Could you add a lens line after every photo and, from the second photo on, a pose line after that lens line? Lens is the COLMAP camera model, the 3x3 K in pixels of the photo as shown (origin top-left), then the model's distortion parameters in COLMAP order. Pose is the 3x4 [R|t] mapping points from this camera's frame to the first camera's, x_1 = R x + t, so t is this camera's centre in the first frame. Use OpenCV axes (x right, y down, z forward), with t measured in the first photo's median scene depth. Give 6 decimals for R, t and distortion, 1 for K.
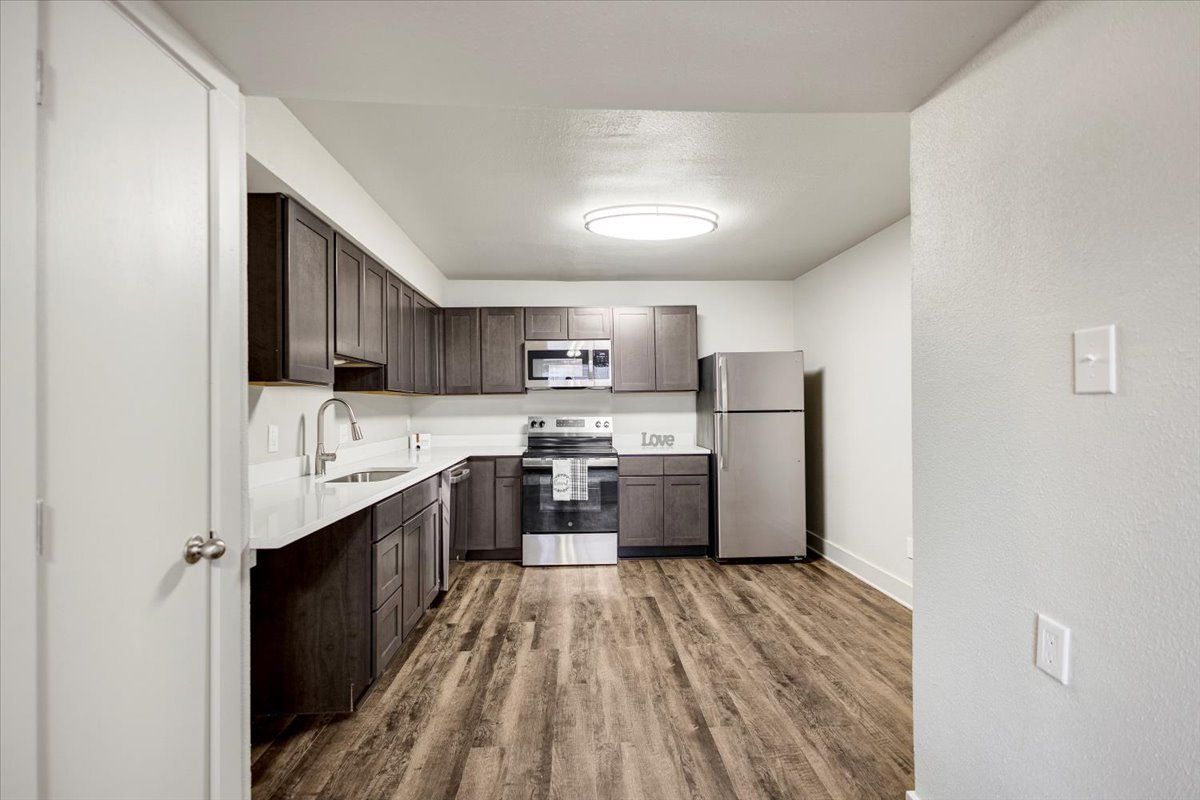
lens RADIAL K [[561.7, 0, 598.2], [0, 561.7, 400.8], [0, 0, 1]] dist [0.006077, -0.001453]
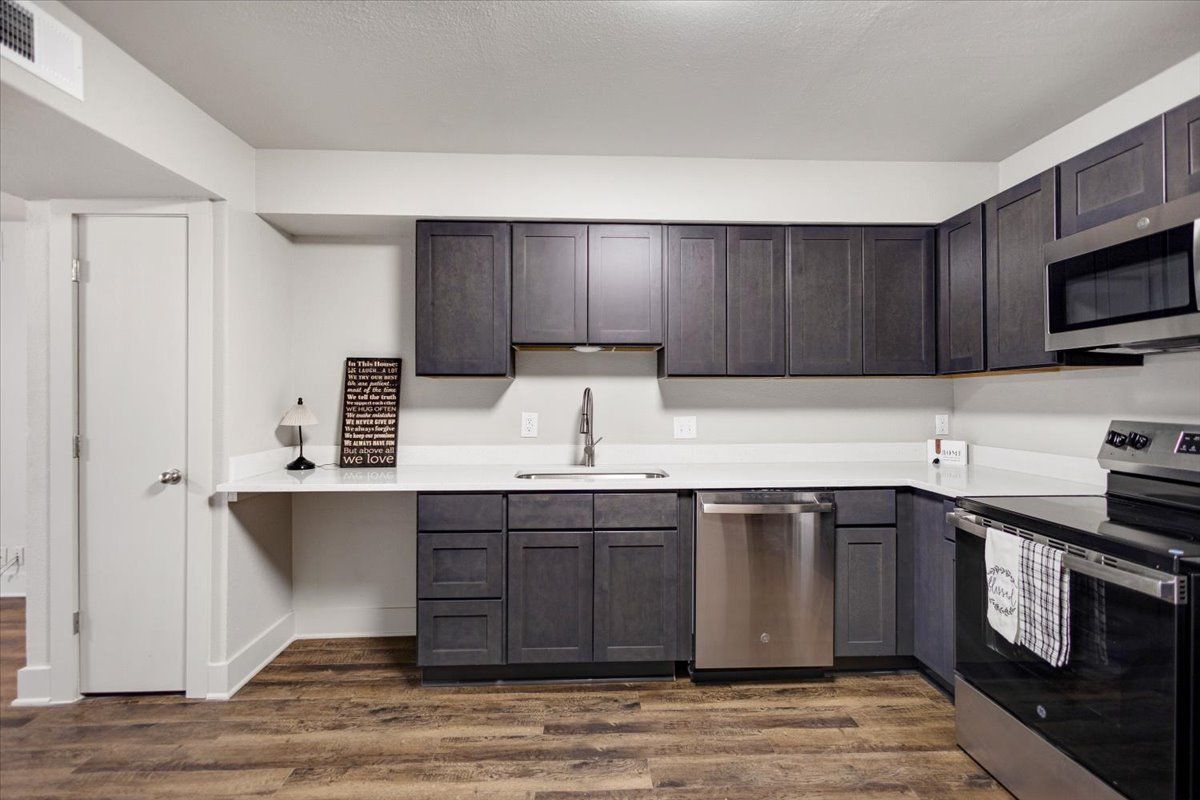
lens RADIAL K [[561.7, 0, 598.2], [0, 561.7, 400.8], [0, 0, 1]] dist [0.006077, -0.001453]
pose [[-0.004720, 0.013985, -0.999891, 0.418501], [0.014037, 0.999805, 0.013917, 0.004588], [0.999890, -0.013970, -0.004915, 0.916883]]
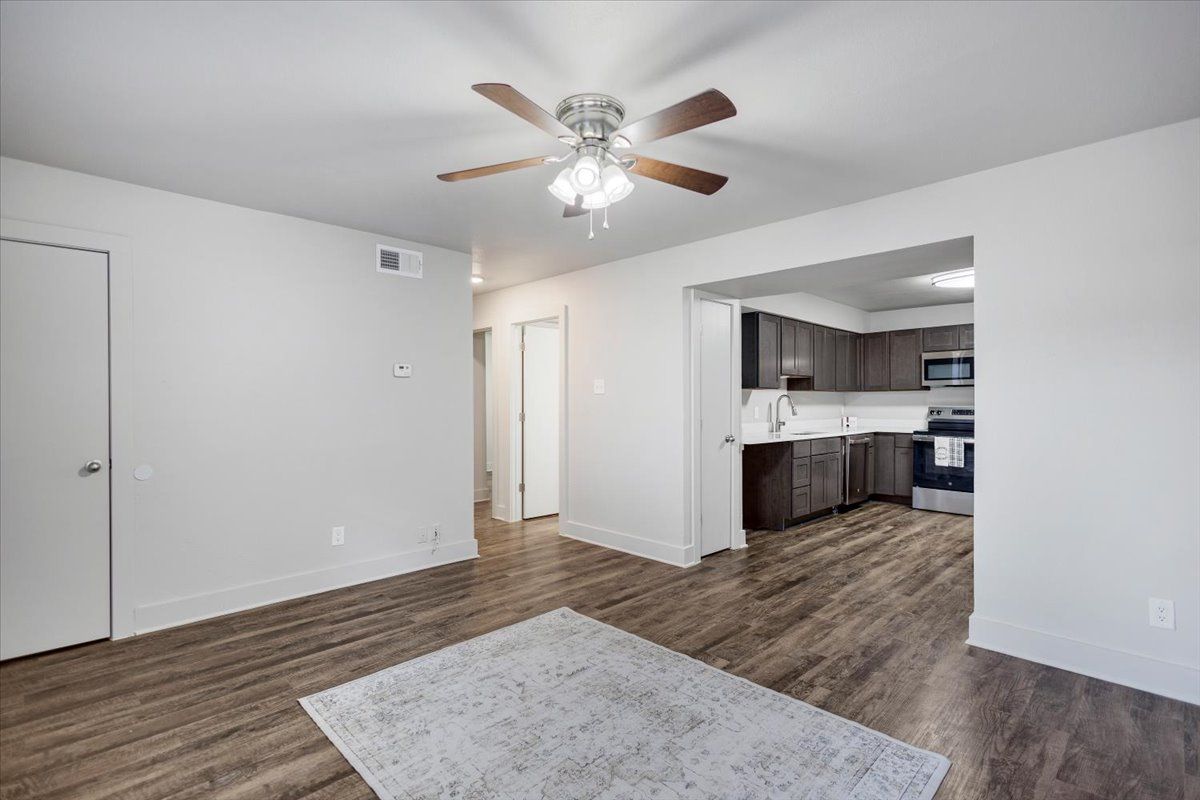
lens RADIAL K [[561.7, 0, 598.2], [0, 561.7, 400.8], [0, 0, 1]] dist [0.006077, -0.001453]
pose [[0.665313, 0.010046, -0.746497, 0.531161], [0.000848, 0.999899, 0.014211, -0.009962], [0.746564, -0.010088, 0.665237, -0.753711]]
